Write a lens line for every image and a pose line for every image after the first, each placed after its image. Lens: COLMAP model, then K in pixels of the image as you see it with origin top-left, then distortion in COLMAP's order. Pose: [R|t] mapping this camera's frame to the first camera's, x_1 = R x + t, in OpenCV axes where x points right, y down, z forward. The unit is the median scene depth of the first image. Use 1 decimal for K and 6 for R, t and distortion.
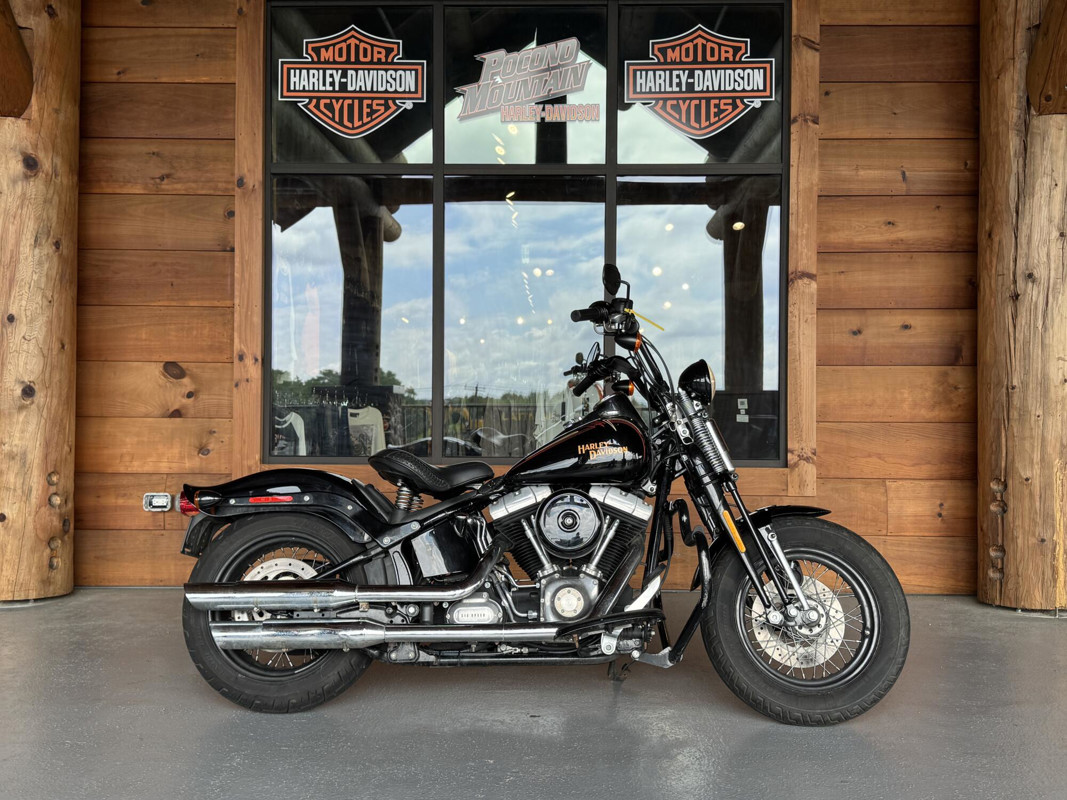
lens RADIAL K [[1038.3, 0, 533.5], [0, 1038.3, 400.0], [0, 0, 1]] dist [0.192881, -0.442406]
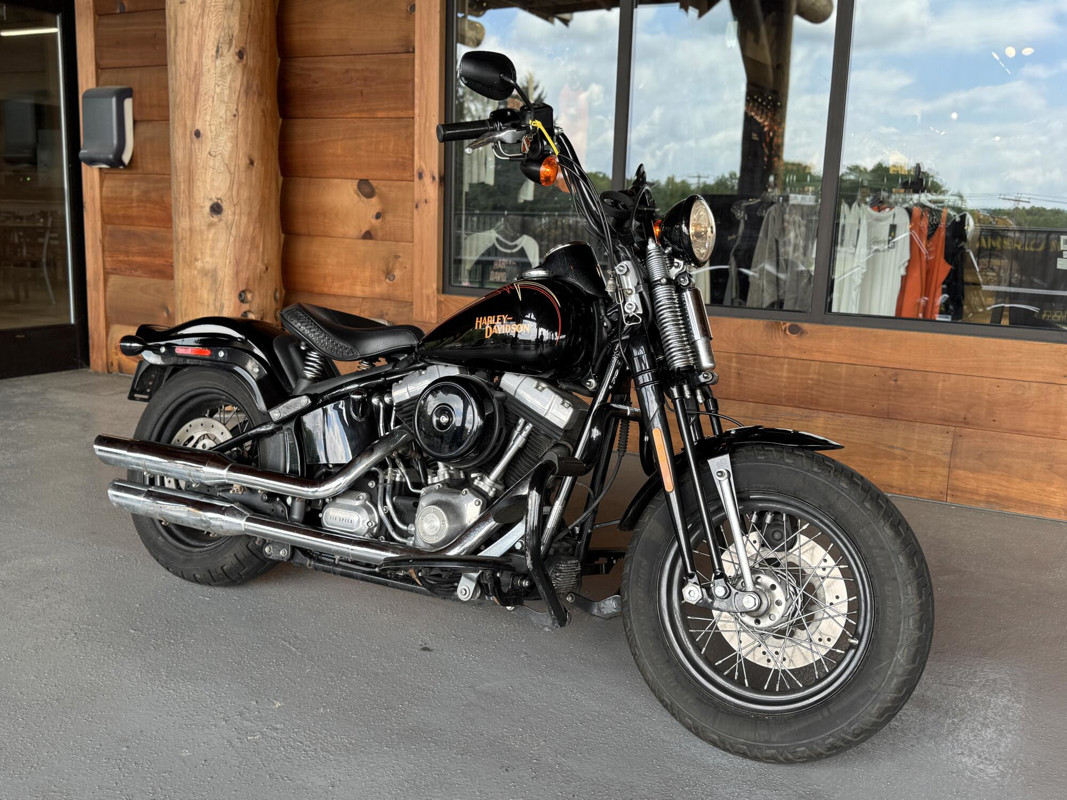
lens RADIAL K [[1038.3, 0, 533.5], [0, 1038.3, 400.0], [0, 0, 1]] dist [0.192881, -0.442406]
pose [[0.874027, 0.107539, -0.473827, 0.284335], [-0.017976, 0.981688, 0.189644, -0.025418], [0.485544, -0.157237, 0.859956, 0.253444]]
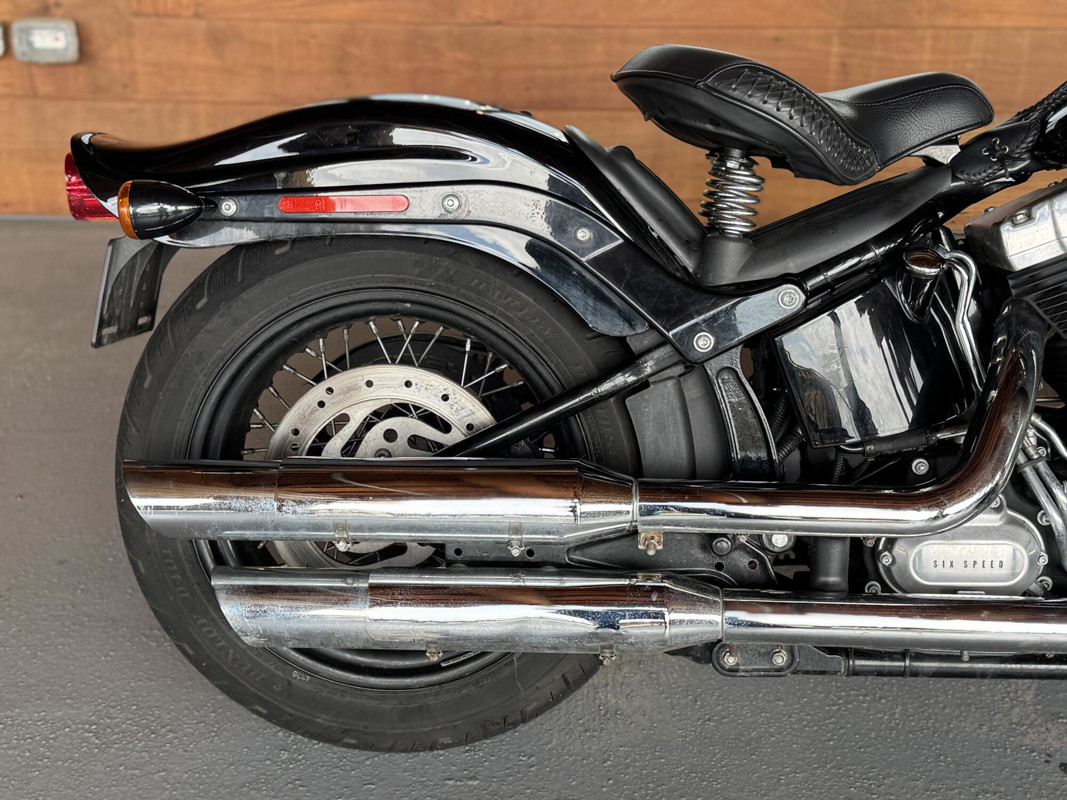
lens RADIAL K [[1501.3, 0, 533.5], [0, 1501.3, 400.0], [0, 0, 1]] dist [0.186727, -0.459771]
pose [[0.999958, 0.001709, 0.009048, -0.131353], [-0.005186, 0.916478, 0.400052, -0.026835], [-0.007609, -0.400082, 0.916448, 0.363440]]
